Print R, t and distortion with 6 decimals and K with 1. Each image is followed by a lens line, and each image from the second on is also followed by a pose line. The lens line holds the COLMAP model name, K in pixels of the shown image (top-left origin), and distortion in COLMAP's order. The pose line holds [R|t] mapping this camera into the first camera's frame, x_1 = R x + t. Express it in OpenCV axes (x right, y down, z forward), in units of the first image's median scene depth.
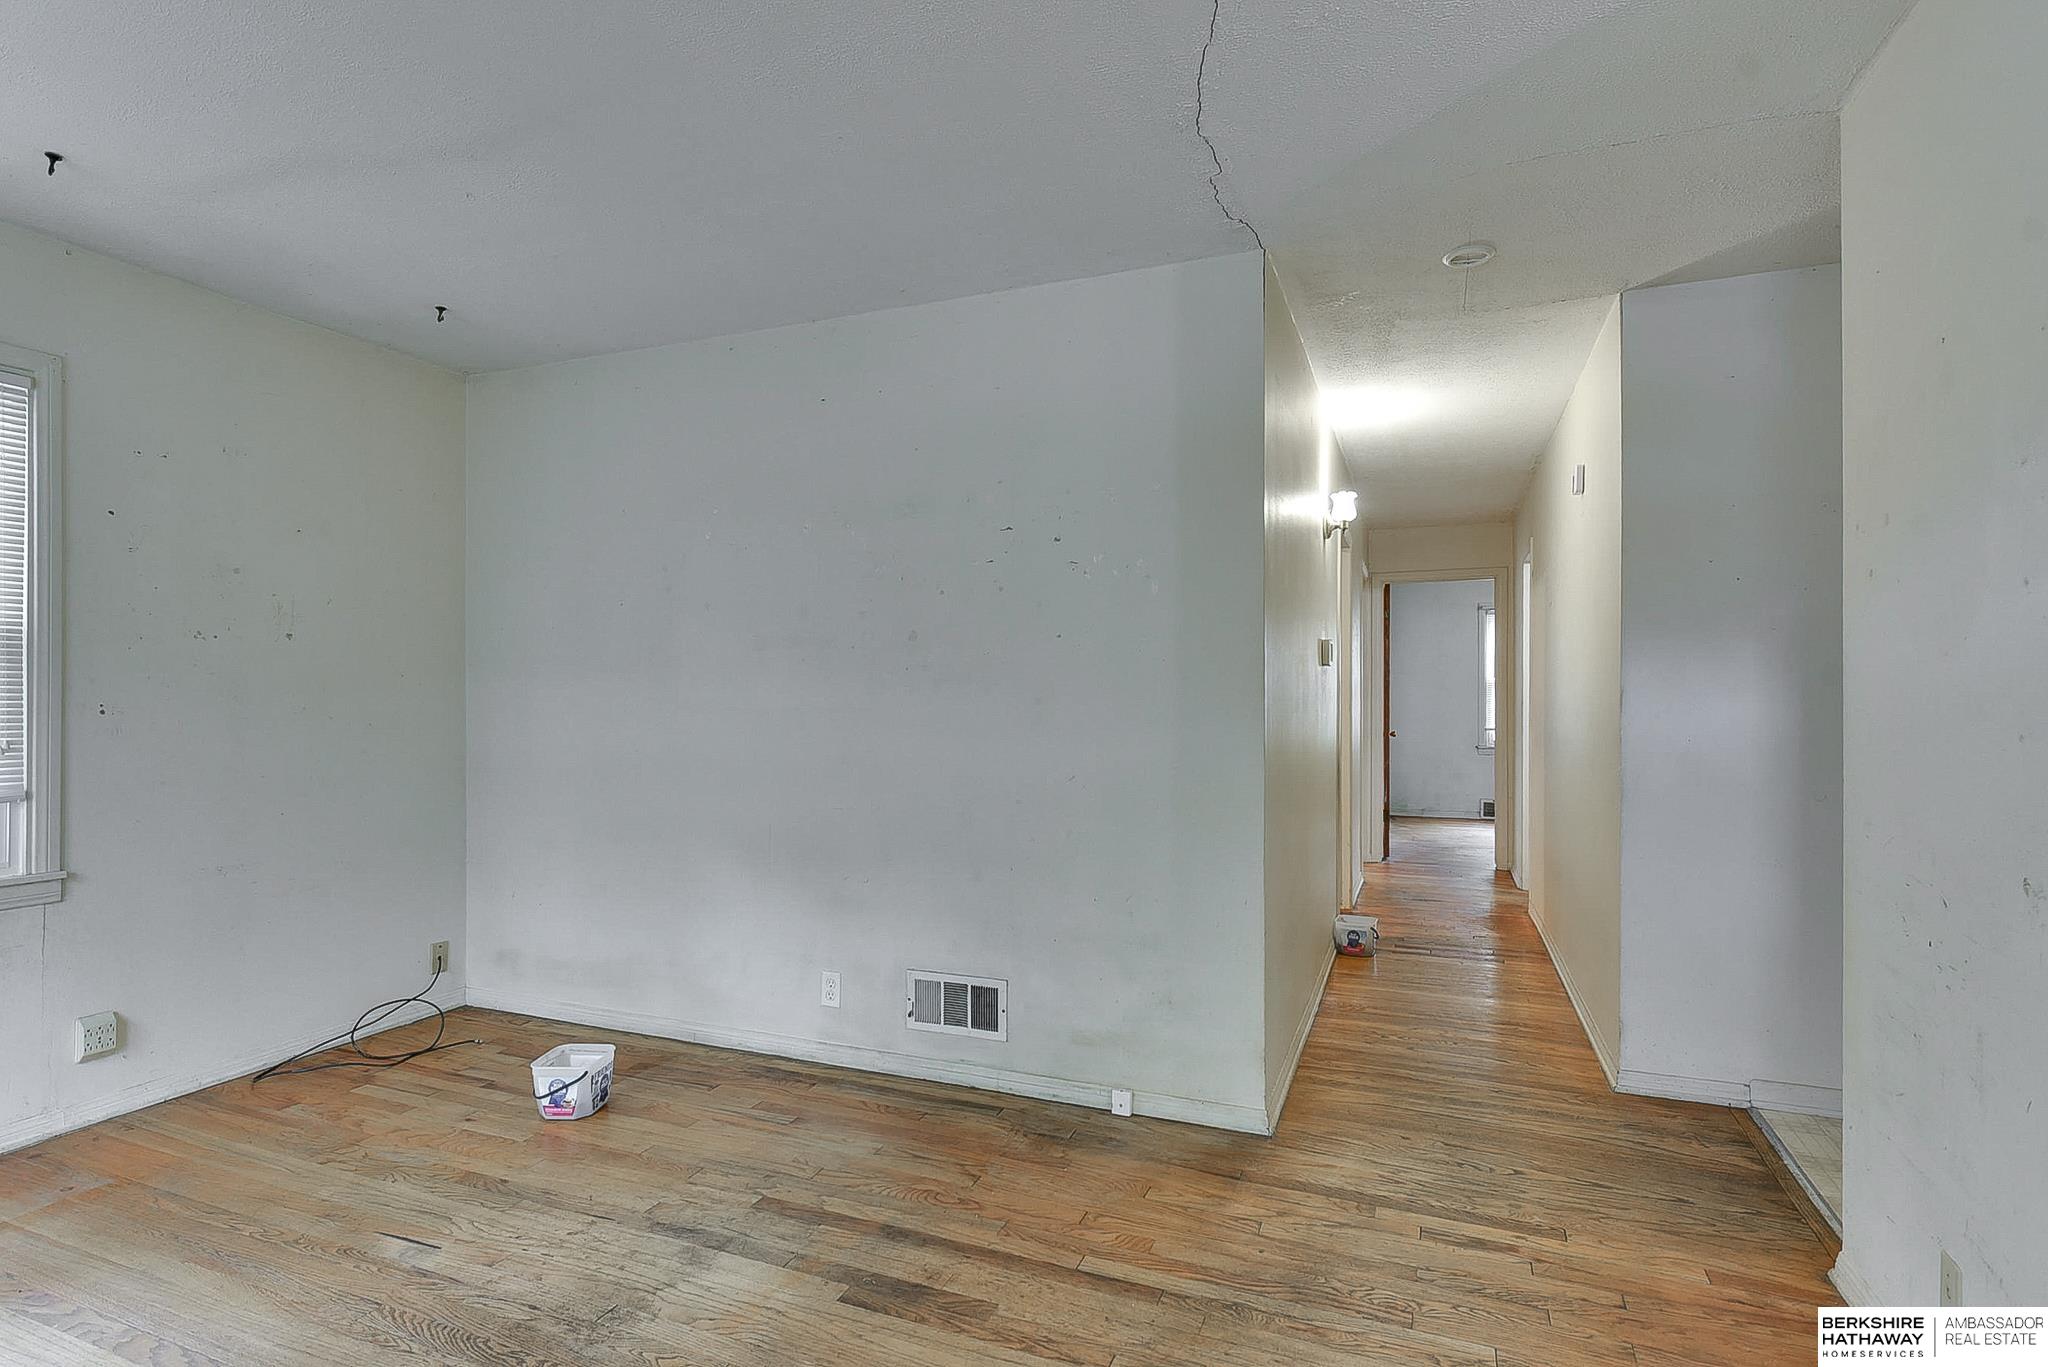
lens RADIAL K [[1010.5, 0, 1024.0], [0, 1010.5, 683.5], [0, 0, 1]] dist [0.003087, -0.000957]
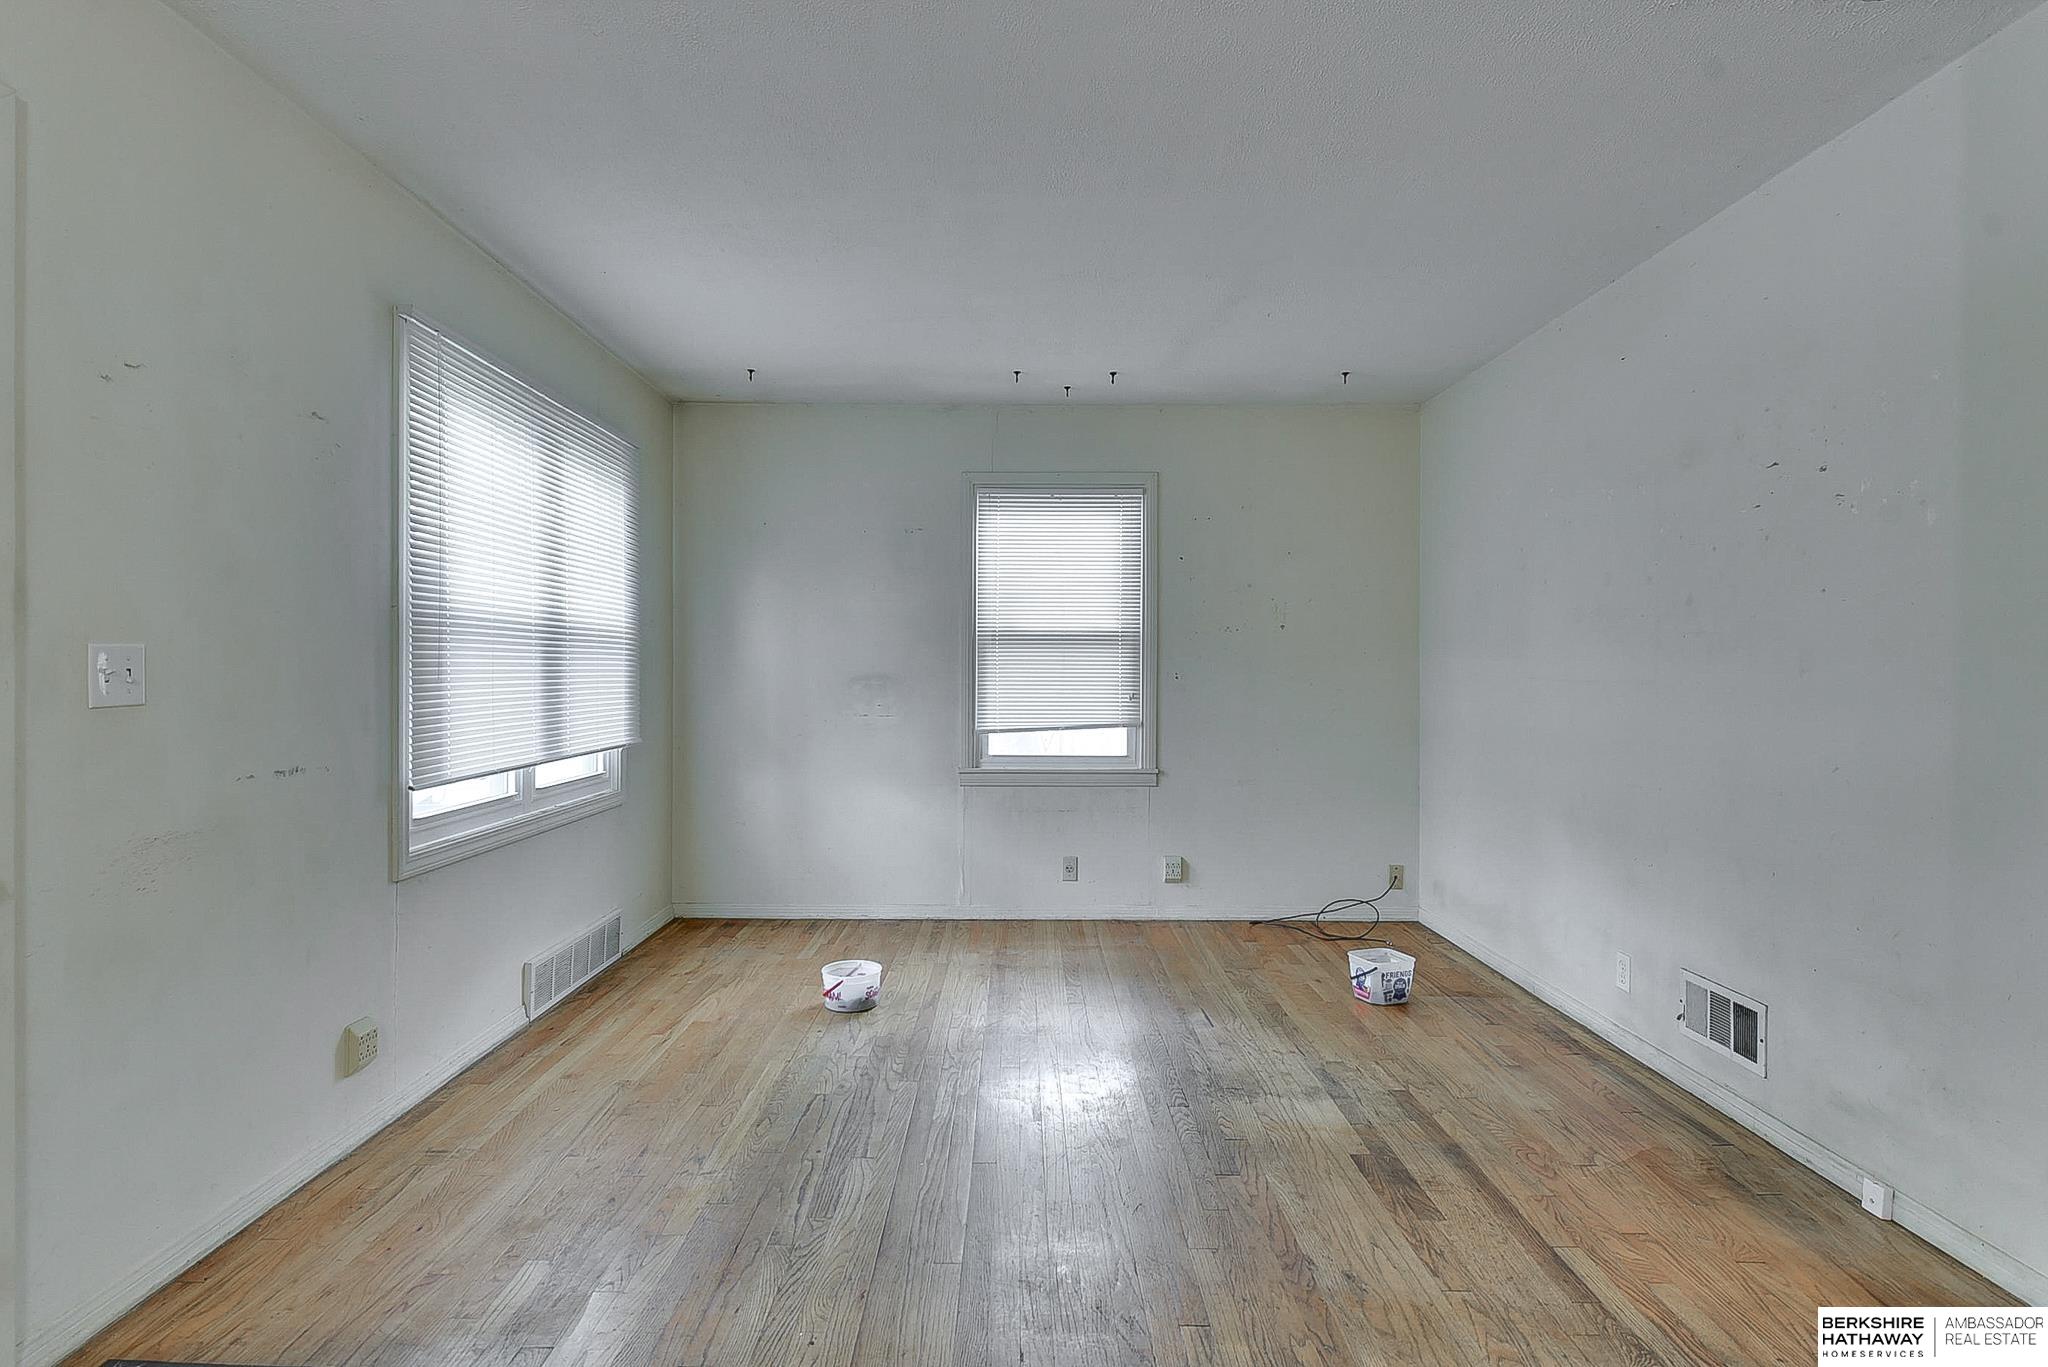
lens RADIAL K [[1035.3, 0, 1005.6], [0, 1035.3, 675.2], [0, 0, 1]] dist [0.002275, 0.000373]
pose [[0.366847, 0.003710, -0.930274, 0.593519], [0.005767, 0.999964, 0.006262, 0.011661], [0.930263, -0.007662, 0.366813, 0.107962]]
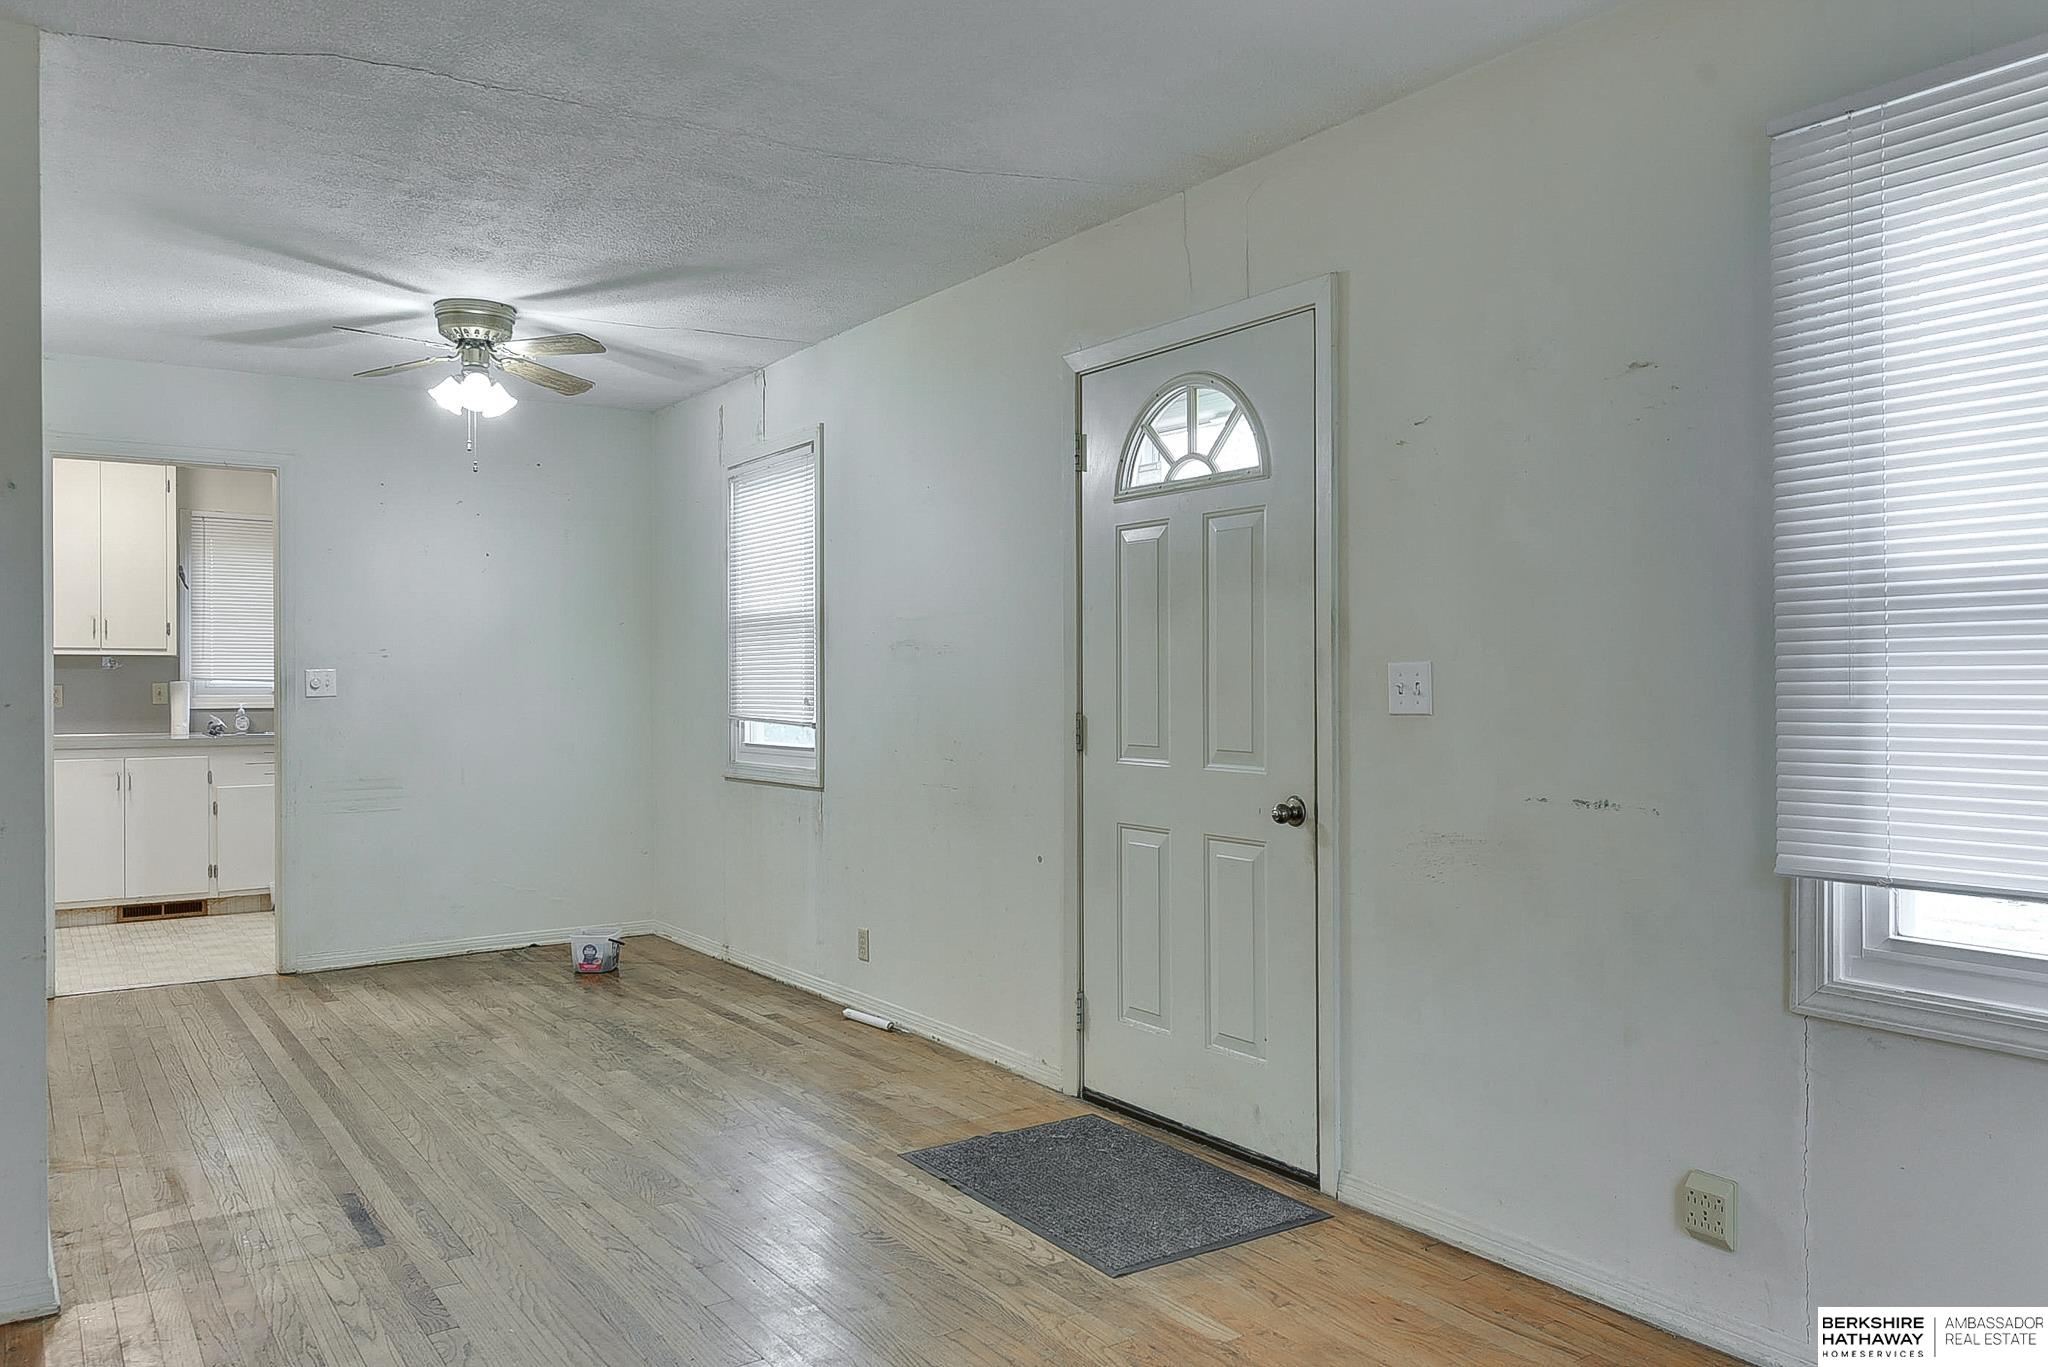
lens RADIAL K [[1466.3, 0, 1024.0], [0, 1466.3, 683.5], [0, 0, 1]] dist [0.002989, 0.000105]
pose [[-0.838948, -0.003978, 0.544197, -0.601268], [-0.005629, 0.999983, -0.001367, 0.012318], [-0.544182, -0.004210, -0.838957, 0.924261]]
